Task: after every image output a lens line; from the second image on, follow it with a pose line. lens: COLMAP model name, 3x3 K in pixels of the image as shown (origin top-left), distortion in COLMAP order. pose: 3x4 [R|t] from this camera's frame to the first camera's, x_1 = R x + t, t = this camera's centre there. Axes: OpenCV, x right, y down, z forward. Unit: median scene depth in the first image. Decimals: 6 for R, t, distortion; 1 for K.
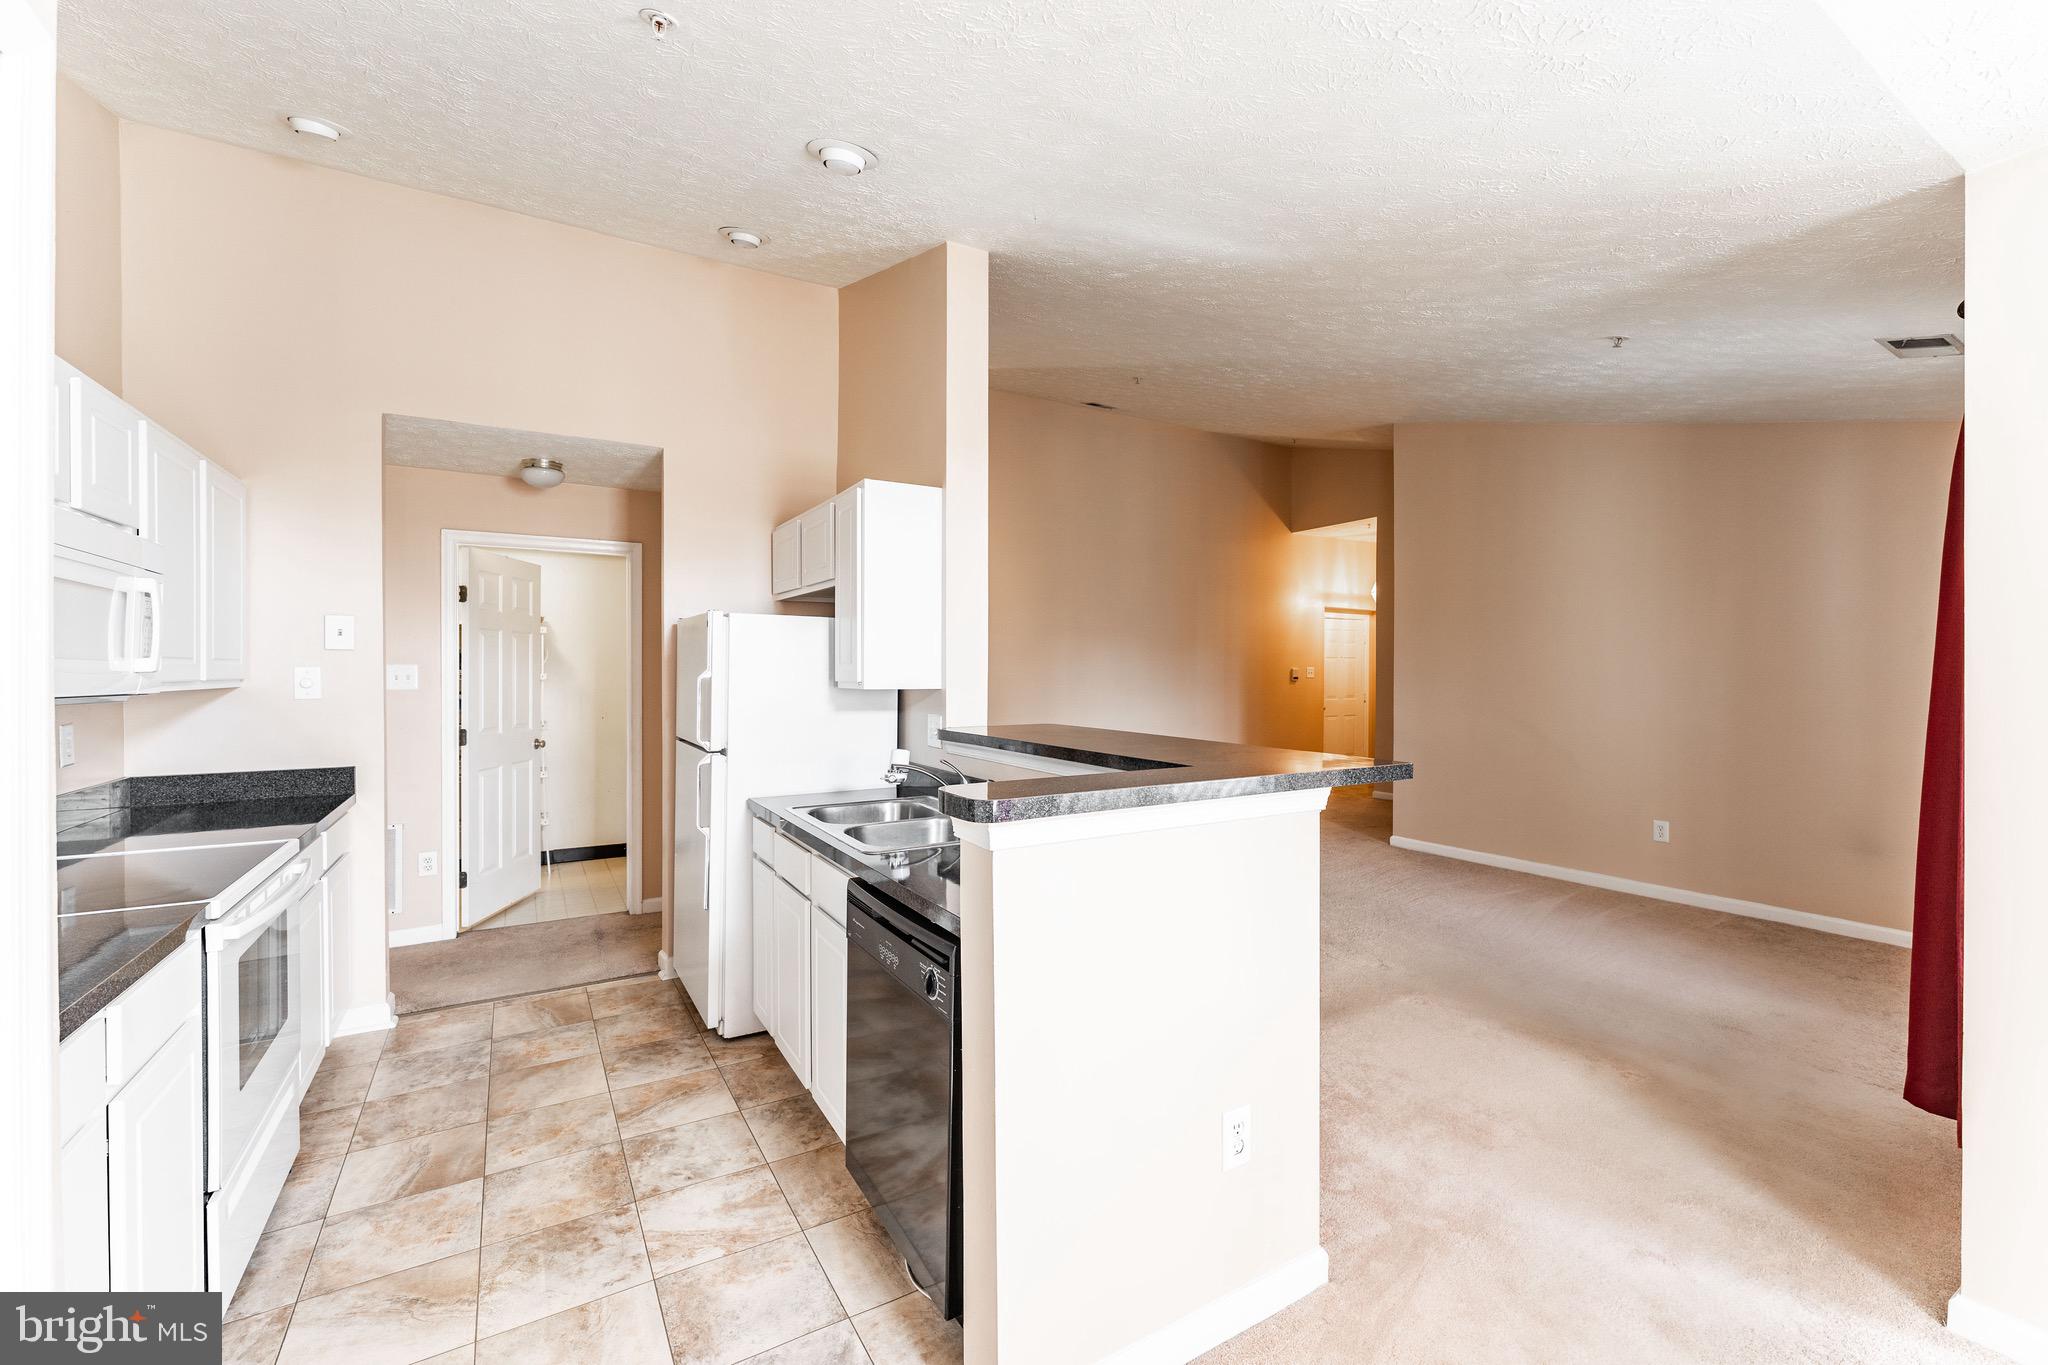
lens RADIAL K [[814.8, 0, 1017.6], [0, 814.8, 719.6], [0, 0, 1]] dist [-0.001525, 0.000189]
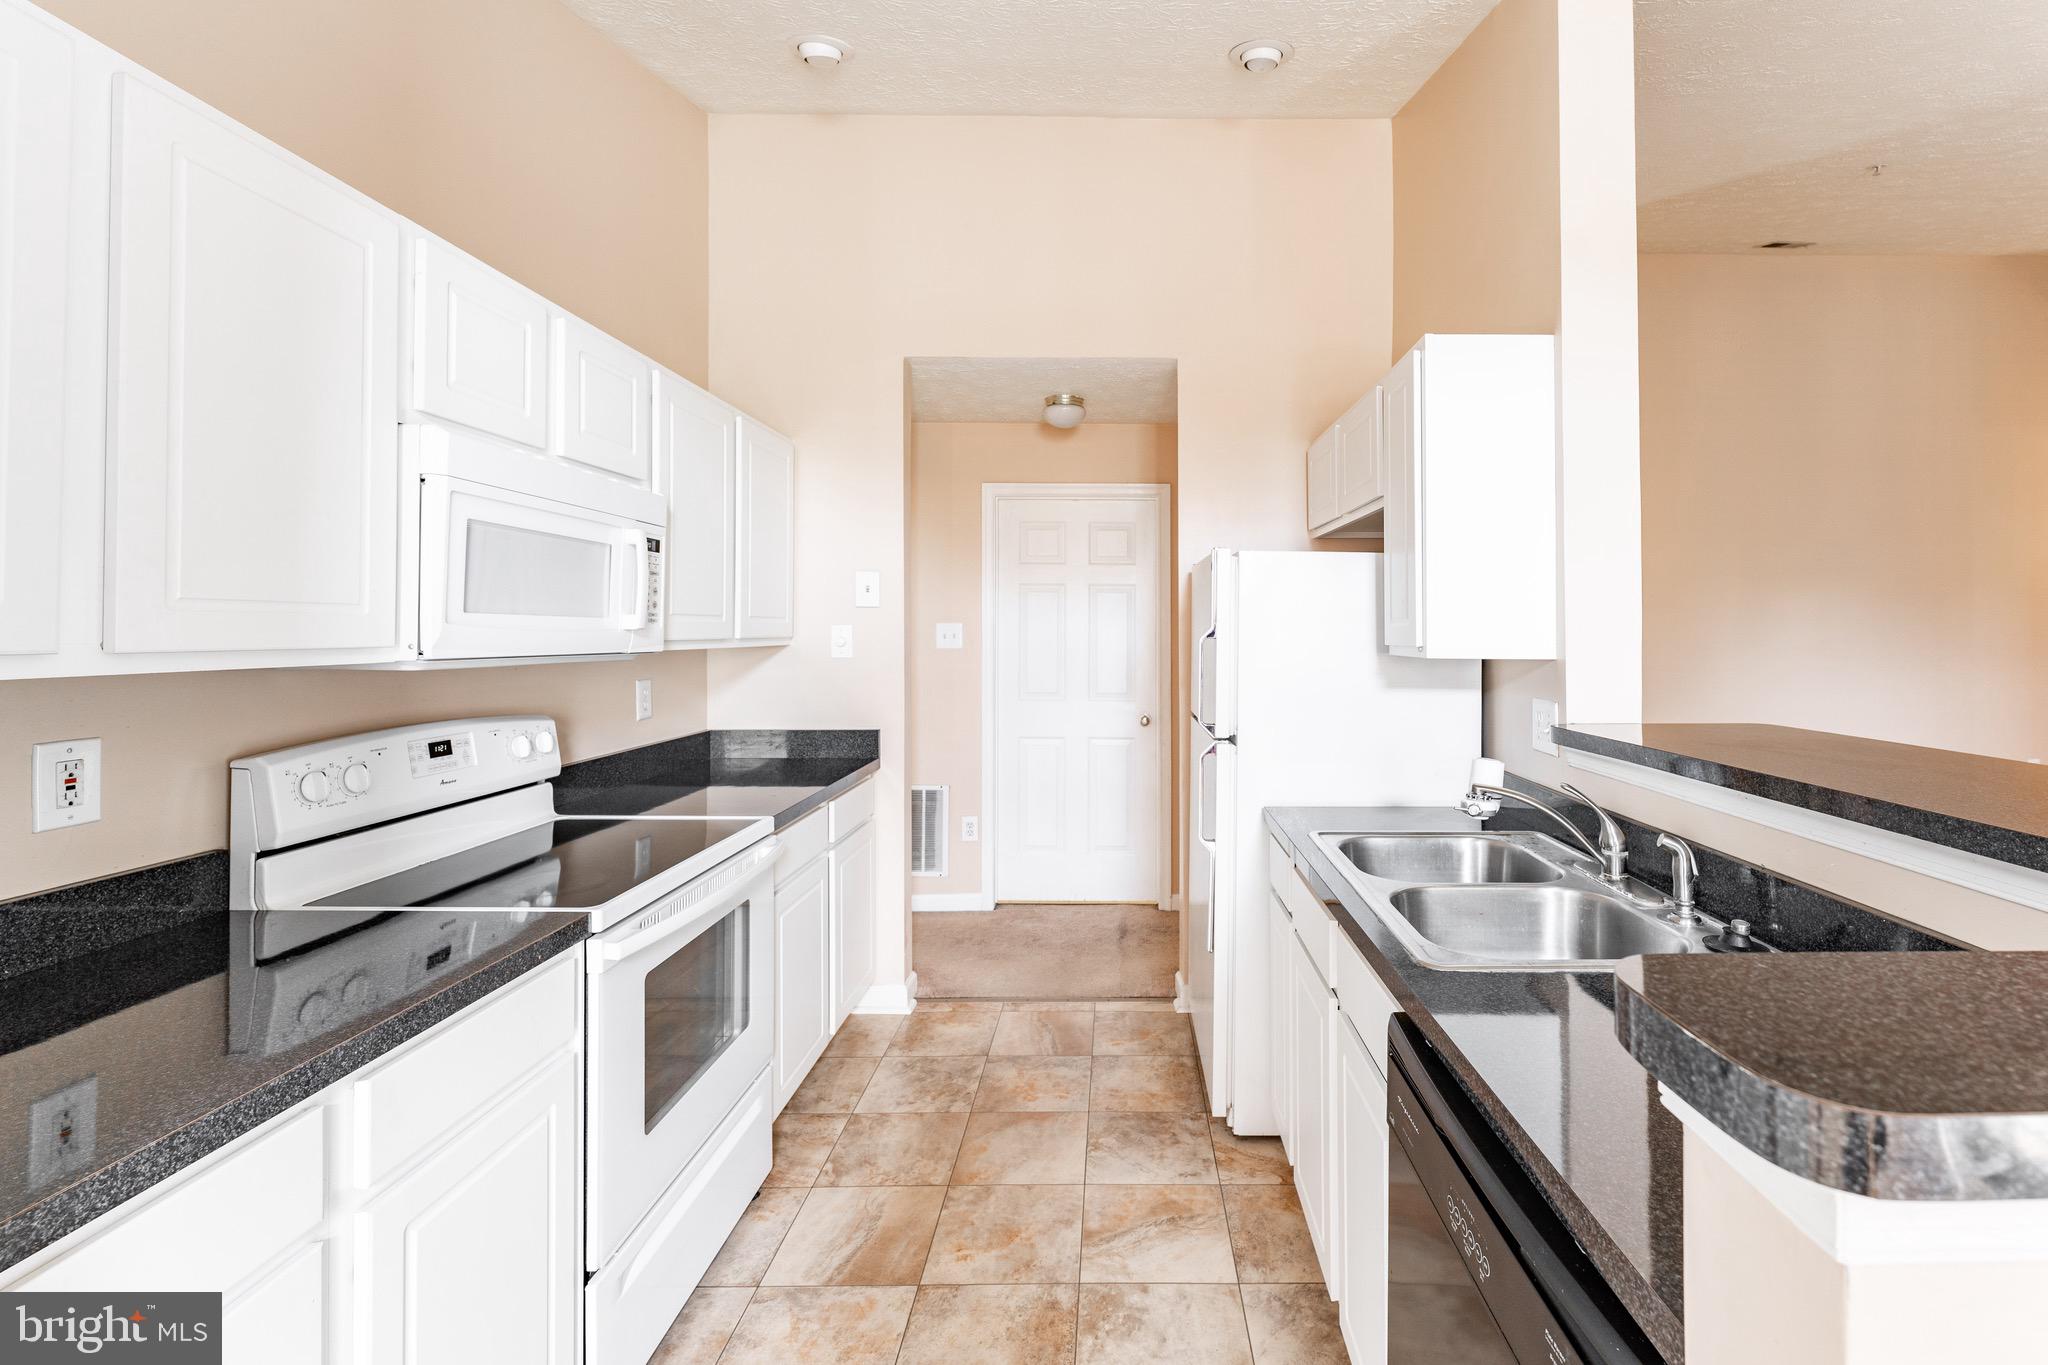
lens RADIAL K [[902.4, 0, 1143.0], [0, 902.4, 579.4], [0, 0, 1]] dist [-0.005371, 0.000005]
pose [[0.875852, -0.025120, -0.481926, -0.037273], [-0.031014, 0.993650, -0.108157, -0.014587], [0.481583, 0.109676, 0.869511, 0.249495]]
